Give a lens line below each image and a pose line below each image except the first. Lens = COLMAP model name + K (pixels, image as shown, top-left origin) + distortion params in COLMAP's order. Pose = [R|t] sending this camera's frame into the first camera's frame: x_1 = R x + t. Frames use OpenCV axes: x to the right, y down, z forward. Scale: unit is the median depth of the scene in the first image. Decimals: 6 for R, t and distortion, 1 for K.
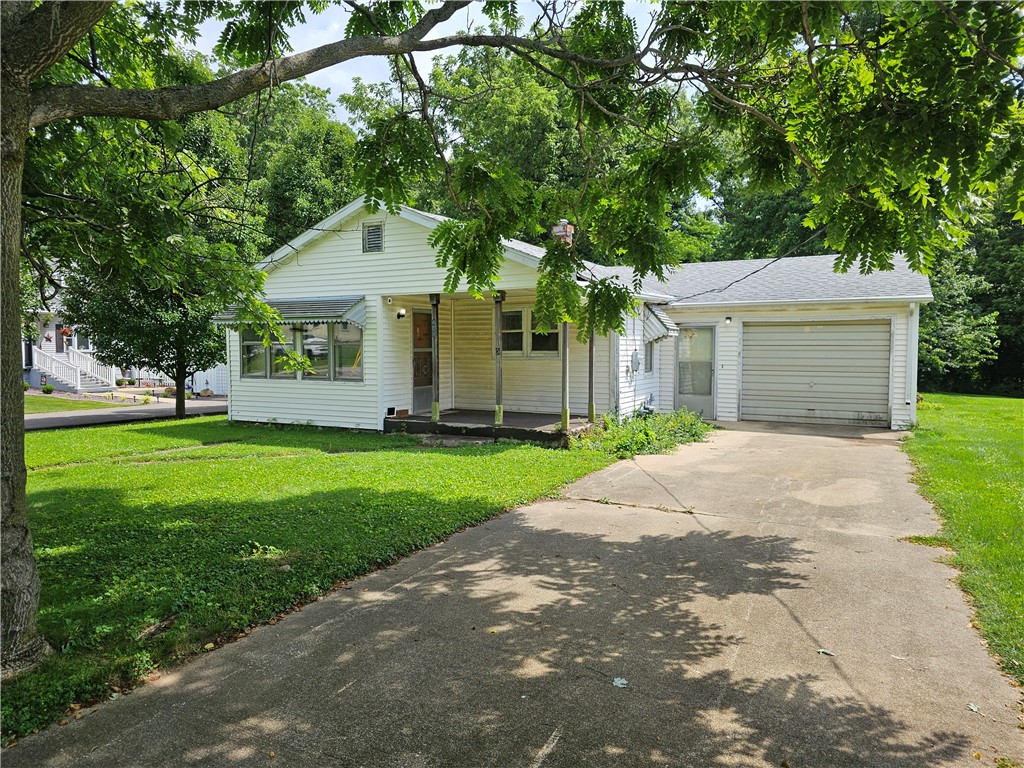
lens RADIAL K [[681.4, 0, 507.1], [0, 681.4, 383.3], [0, 0, 1]] dist [0.043506, -0.002138]
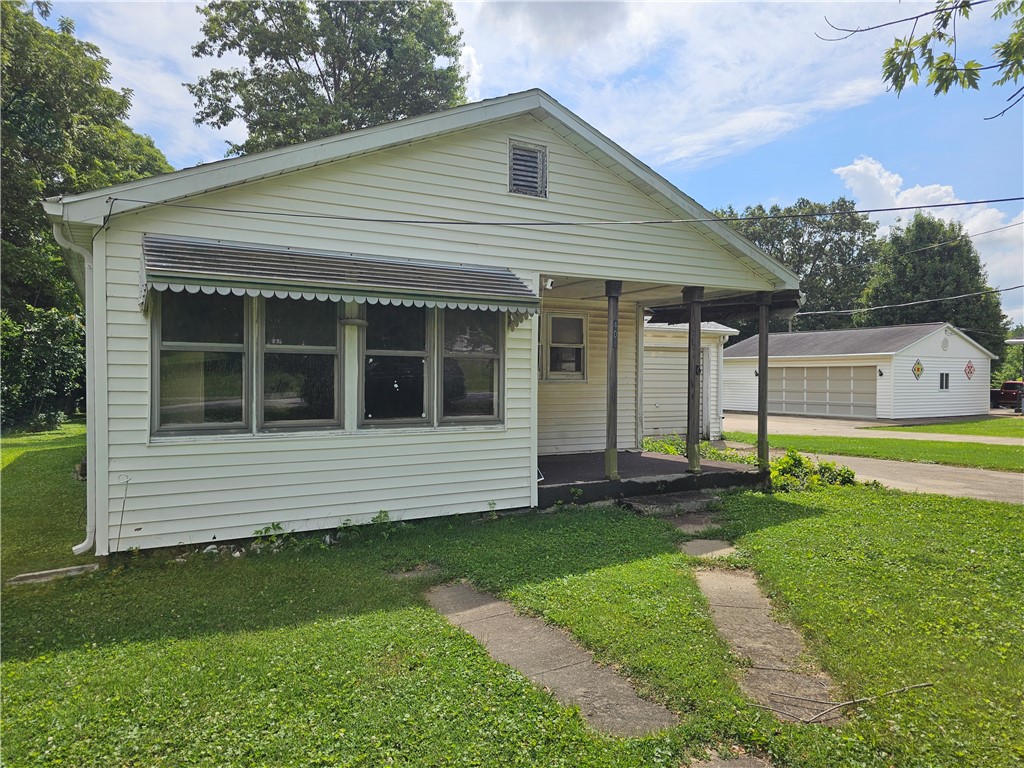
lens RADIAL K [[681.4, 0, 492.7], [0, 681.4, 379.8], [0, 0, 1]] dist [0.043506, -0.002138]
pose [[0.546287, -0.001037, 0.837598, -0.607915], [0.038410, 0.998978, -0.023815, -0.022633], [-0.836717, 0.045182, 0.545768, 0.634778]]
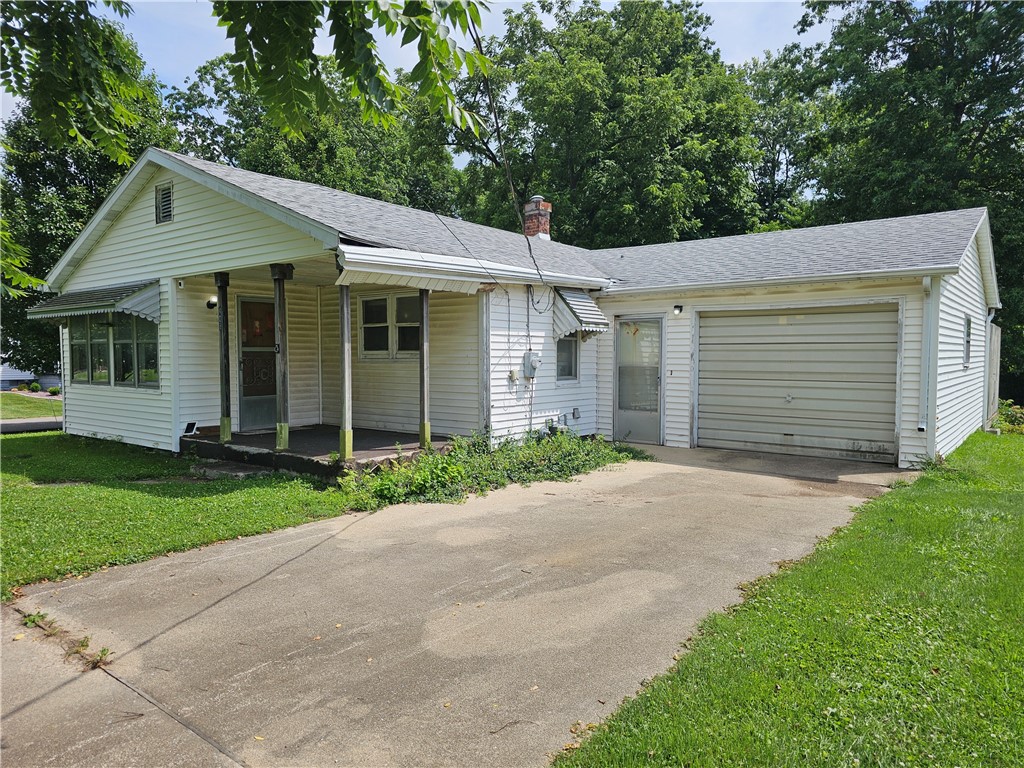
lens RADIAL K [[681.4, 0, 518.2], [0, 681.4, 385.6], [0, 0, 1]] dist [0.043506, -0.002138]
pose [[0.984658, 0.007916, -0.174317, 0.297088], [-0.009487, 0.999922, -0.008183, -0.003474], [0.174239, 0.009711, 0.984656, 0.264455]]
